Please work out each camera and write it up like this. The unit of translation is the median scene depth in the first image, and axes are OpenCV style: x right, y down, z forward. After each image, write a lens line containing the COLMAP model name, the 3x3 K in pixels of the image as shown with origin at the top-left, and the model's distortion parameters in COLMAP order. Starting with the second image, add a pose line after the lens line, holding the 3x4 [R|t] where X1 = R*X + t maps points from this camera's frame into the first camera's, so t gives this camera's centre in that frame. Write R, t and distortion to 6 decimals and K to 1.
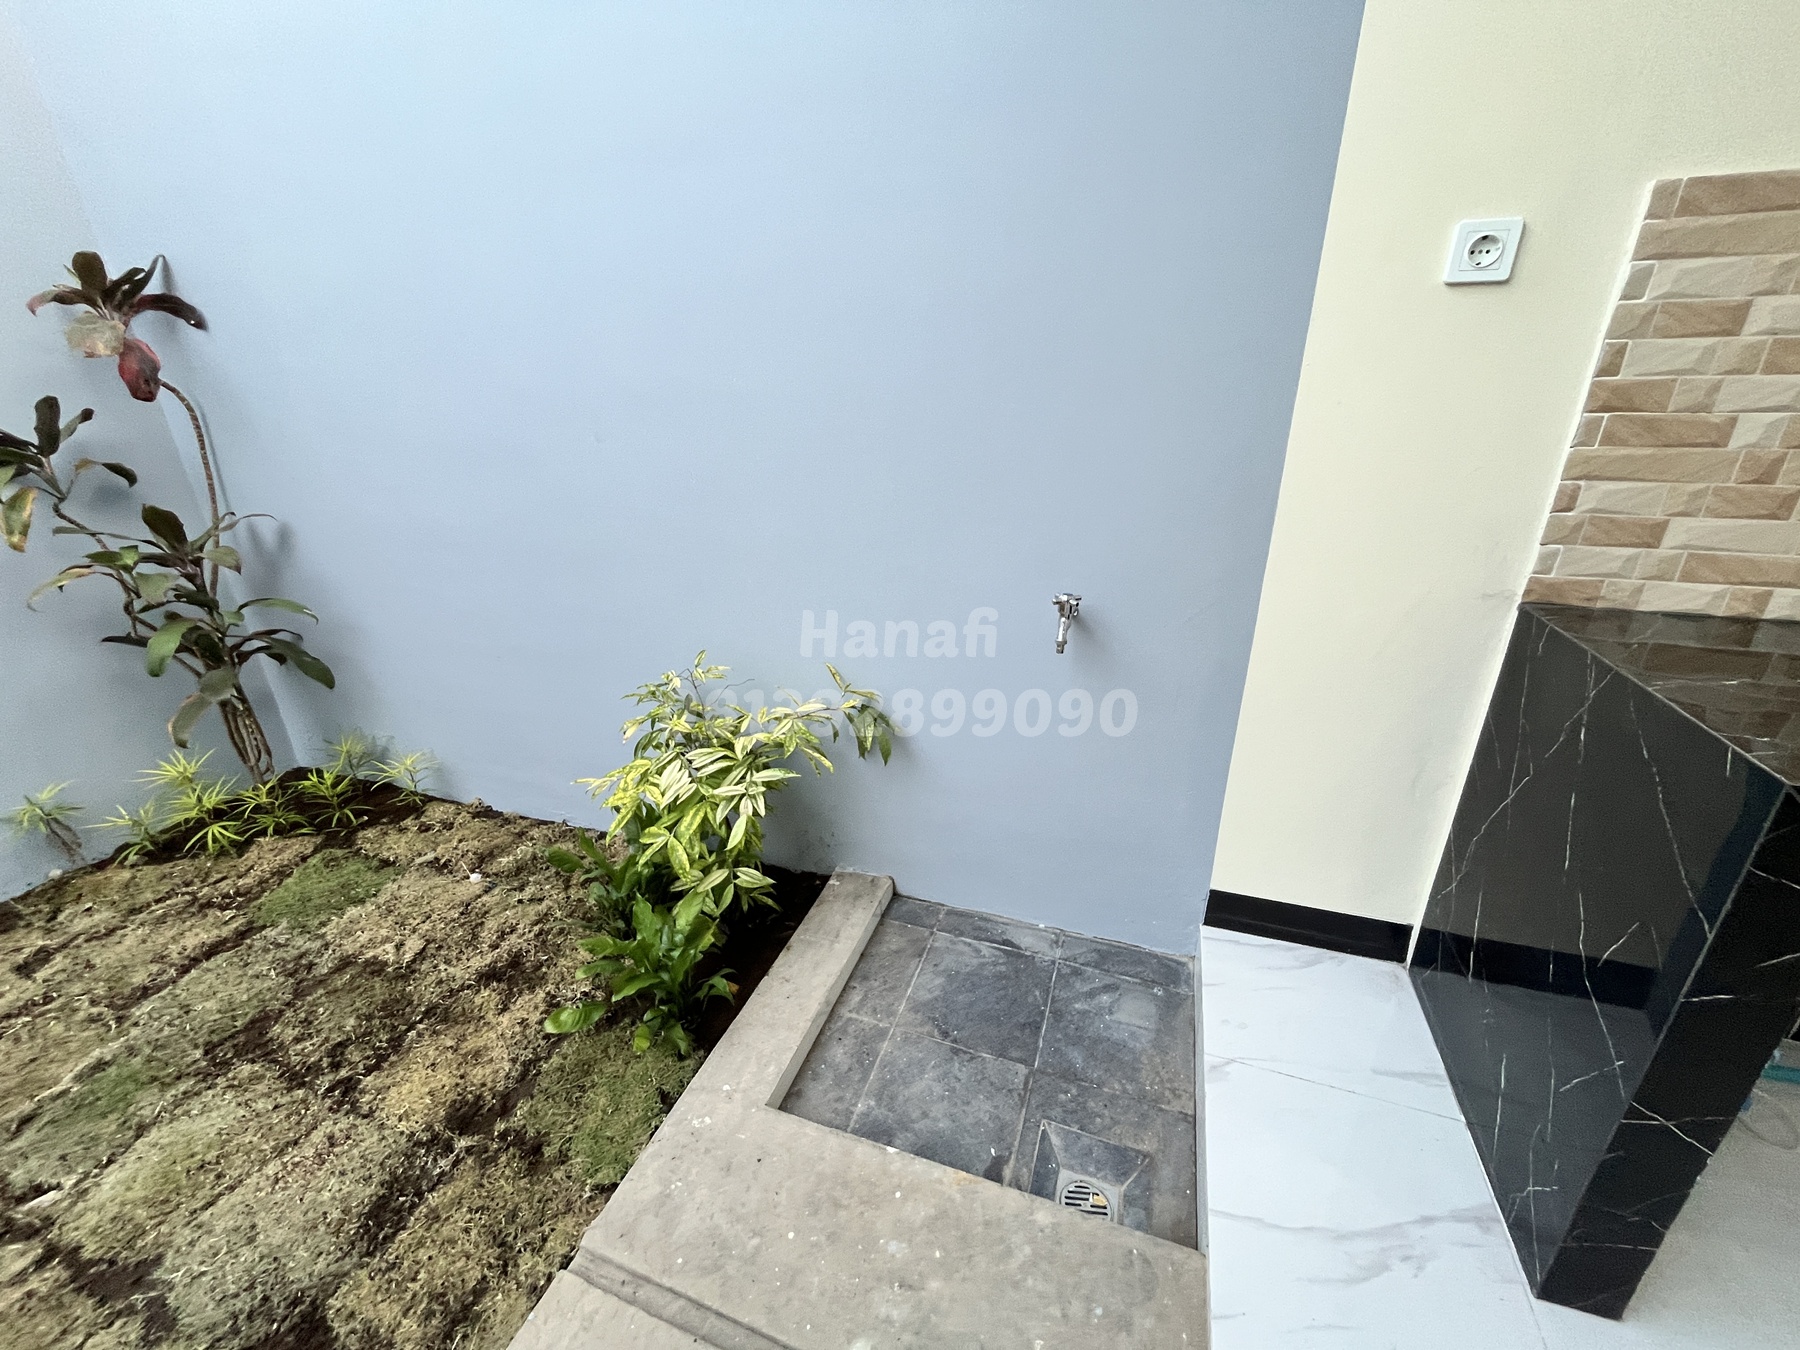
lens RADIAL K [[730.0, 0, 894.2], [0, 730.0, 674.8], [0, 0, 1]] dist [-0.002864, 0.000213]
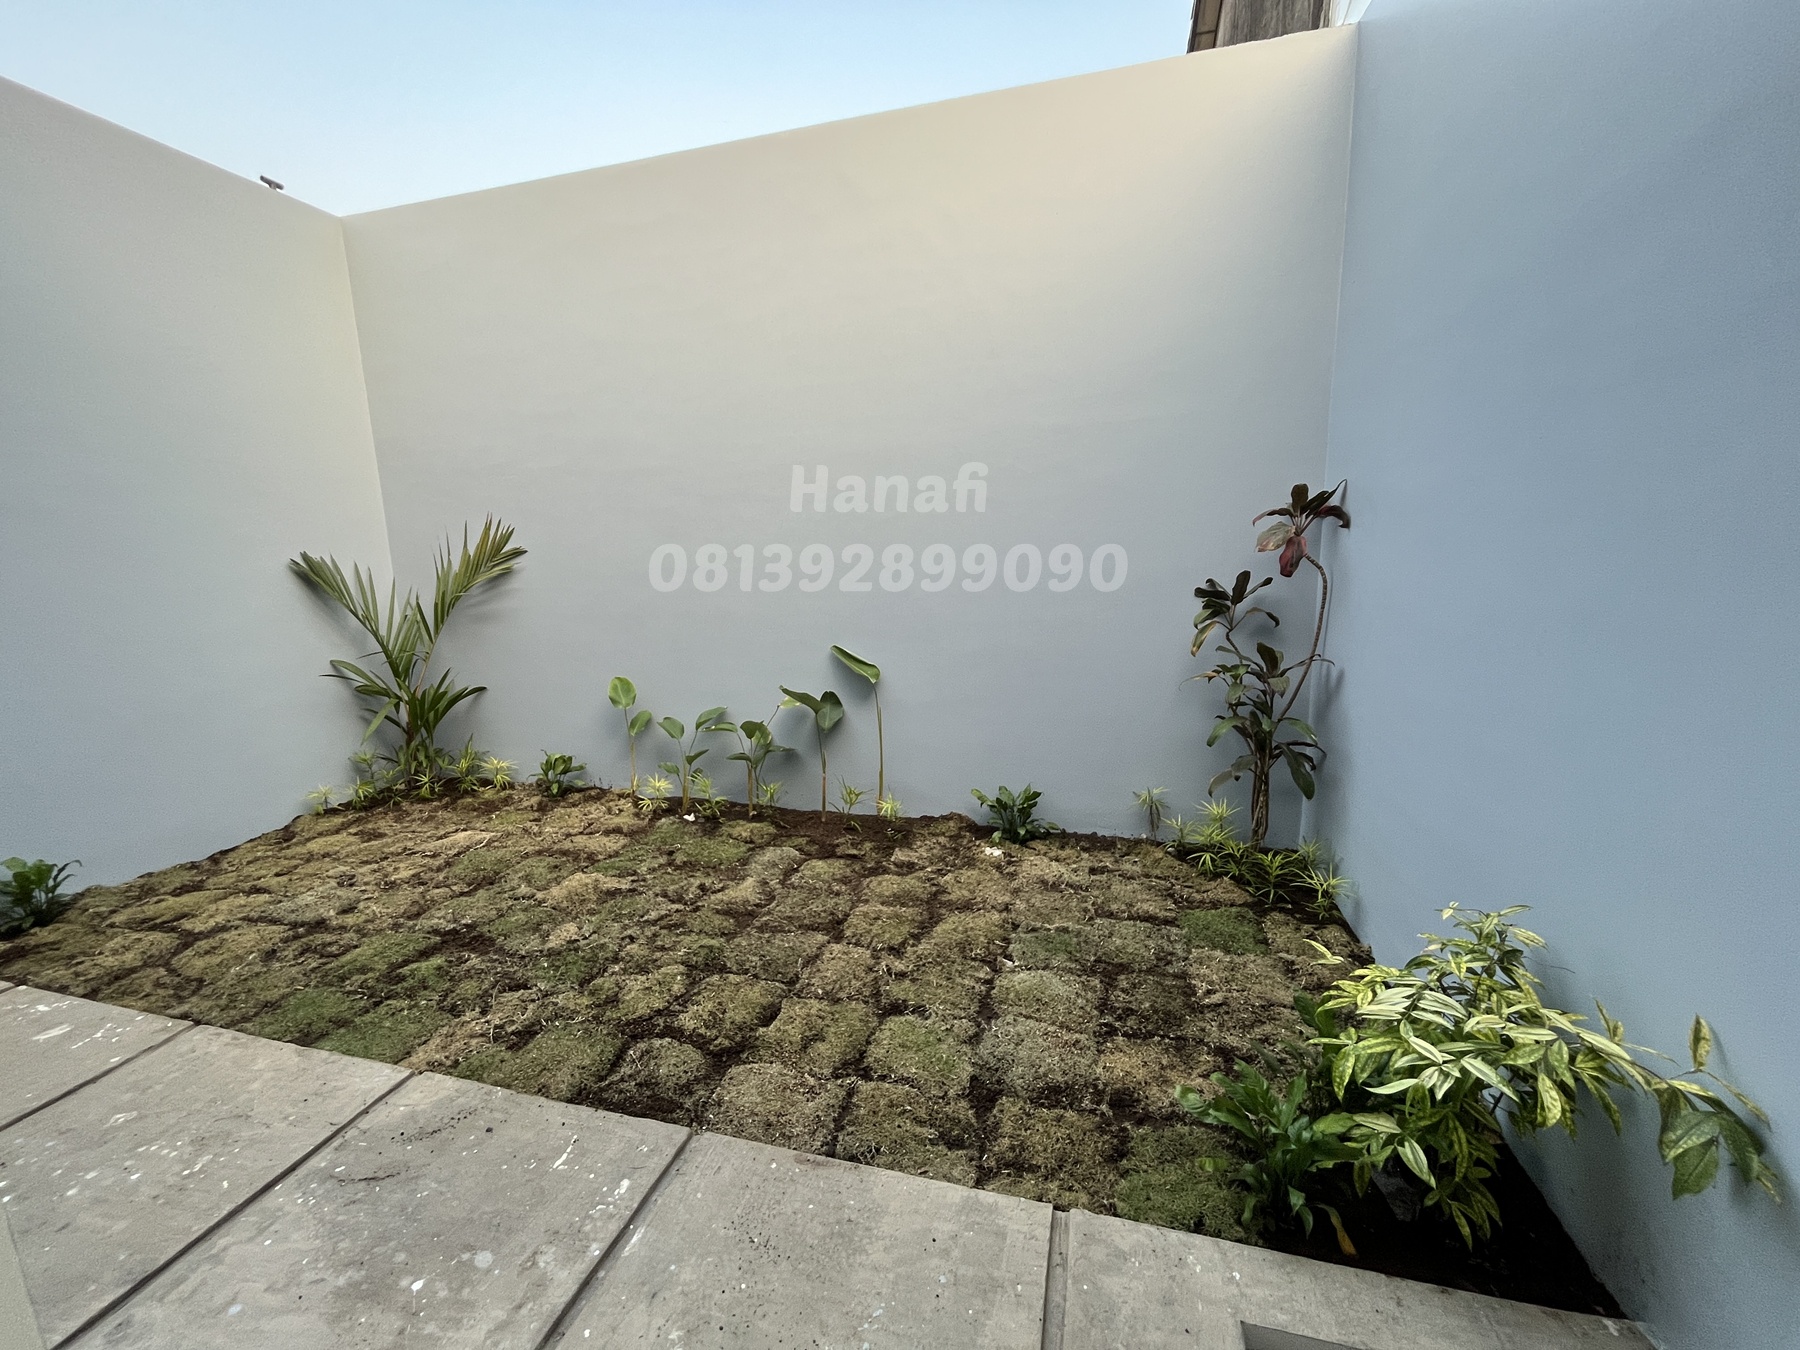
lens RADIAL K [[730.0, 0, 894.2], [0, 730.0, 674.8], [0, 0, 1]] dist [-0.002864, 0.000213]
pose [[0.087212, 0.196254, -0.976667, 0.445965], [-0.359401, 0.920574, 0.152890, -0.146409], [0.929099, 0.337681, 0.150819, 0.106676]]
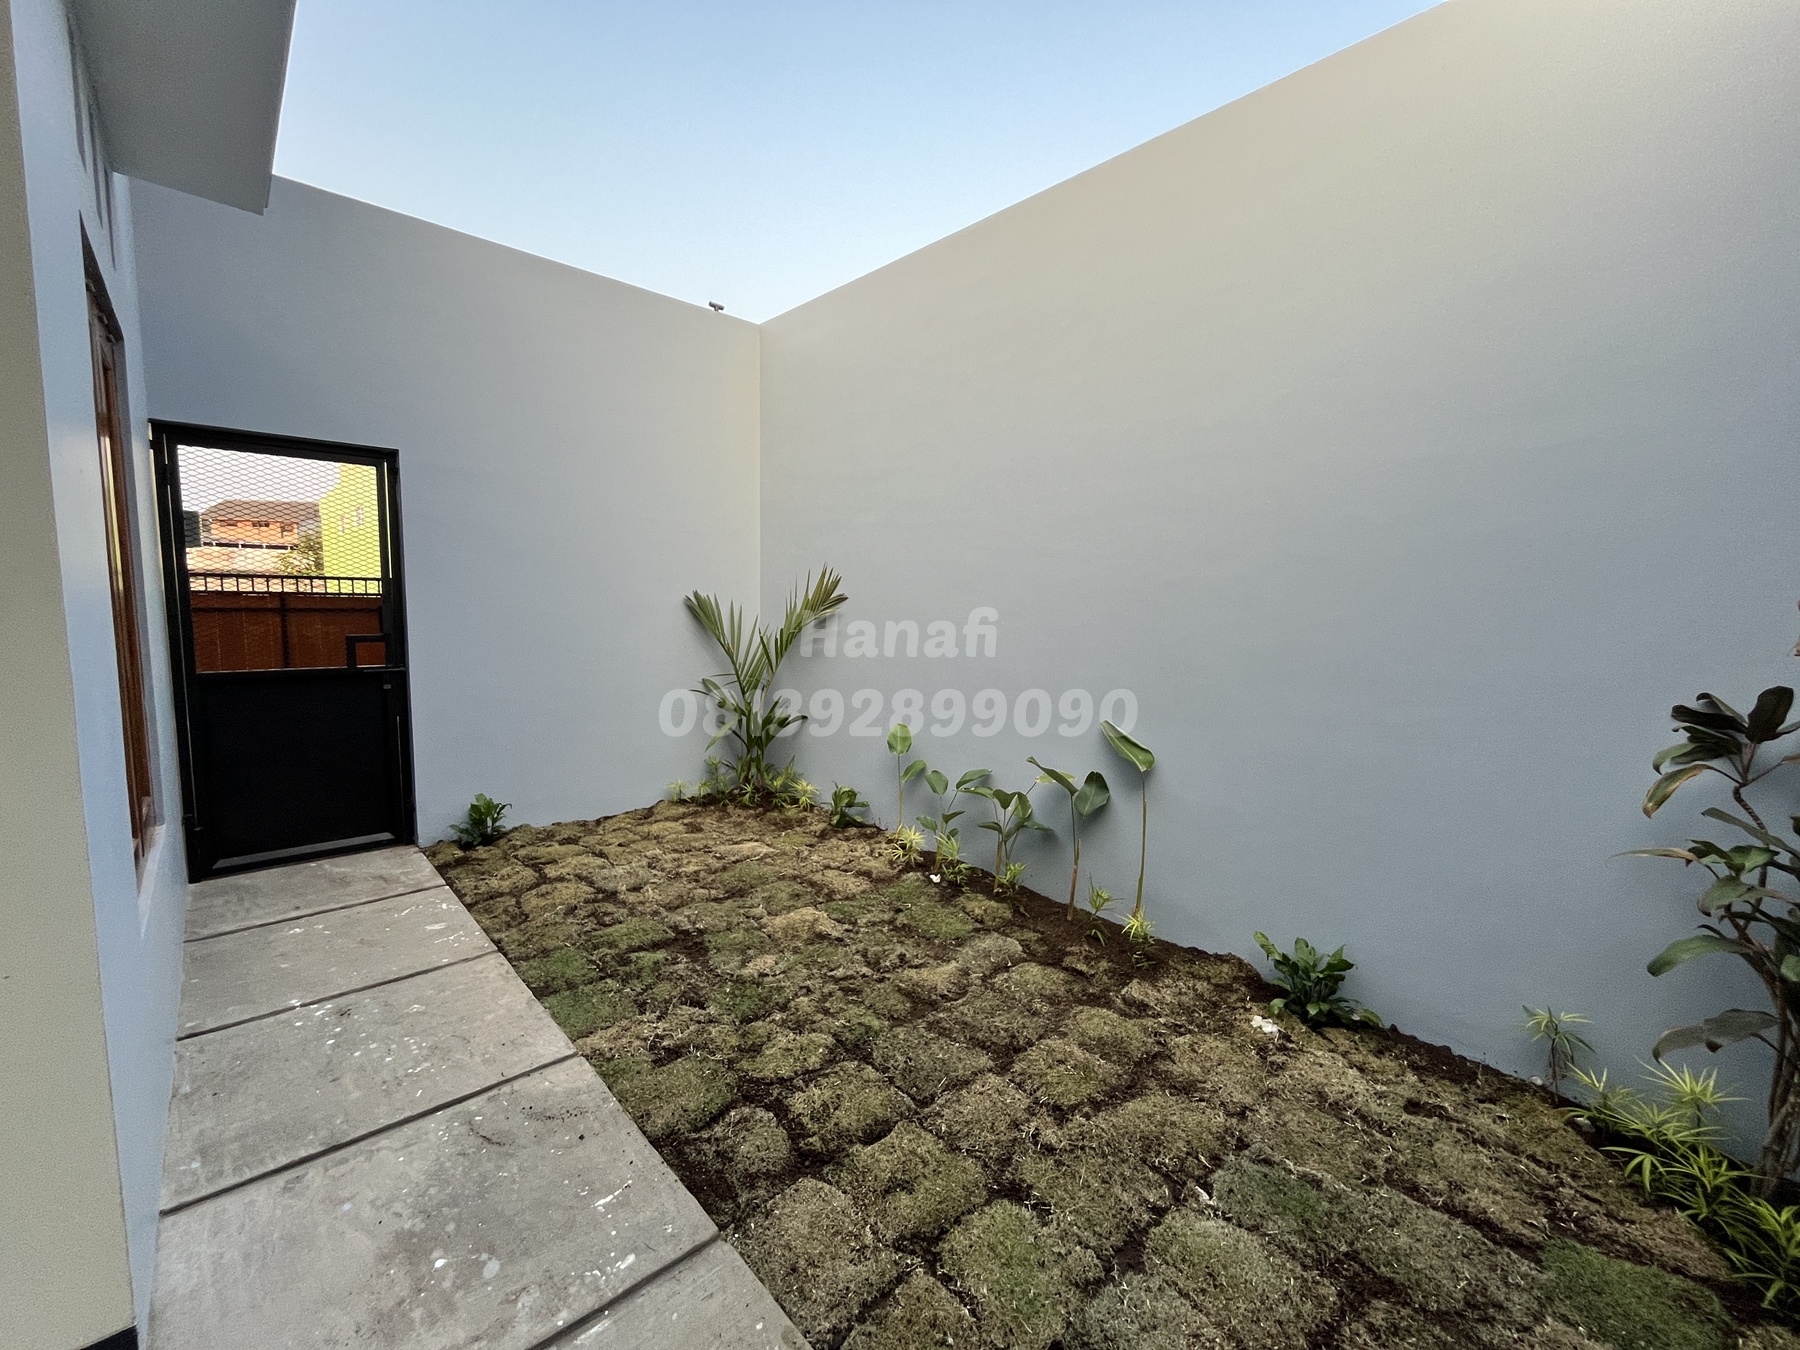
lens RADIAL K [[730.0, 0, 894.2], [0, 730.0, 674.8], [0, 0, 1]] dist [-0.002864, 0.000213]
pose [[-0.449976, 0.106531, -0.886664, 0.191316], [-0.351928, 0.891361, 0.285696, -0.283312], [0.820773, 0.440598, -0.363600, 0.428141]]
